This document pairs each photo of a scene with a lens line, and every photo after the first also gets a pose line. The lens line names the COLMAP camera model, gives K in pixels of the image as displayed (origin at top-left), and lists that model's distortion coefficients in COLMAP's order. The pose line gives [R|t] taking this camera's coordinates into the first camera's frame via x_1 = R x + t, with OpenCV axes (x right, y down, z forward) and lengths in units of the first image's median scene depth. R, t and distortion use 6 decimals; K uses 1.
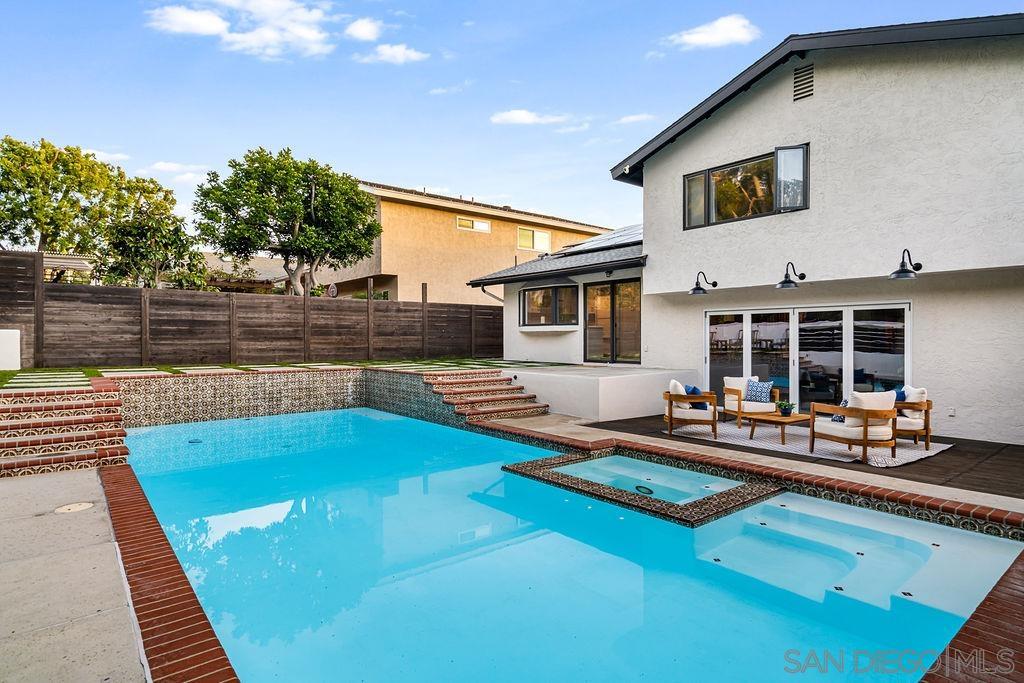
lens RADIAL K [[545.7, 0, 512.0], [0, 545.7, 341.5], [0, 0, 1]] dist [0.002377, 0.001297]
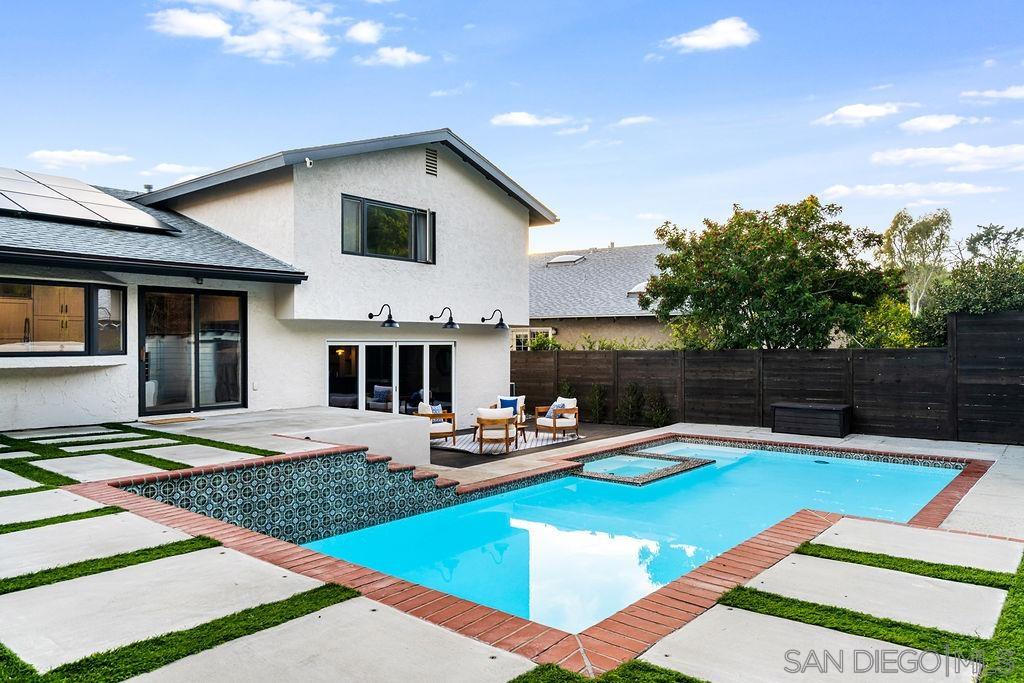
lens RADIAL K [[700.1, 0, 512.0], [0, 700.1, 341.5], [0, 0, 1]] dist [0.006845, 0.000443]
pose [[-0.186050, 0.004986, 0.982528, -0.961632], [0.007315, 0.999966, -0.003690, -0.052981], [-0.982513, 0.006500, -0.186081, 1.010205]]
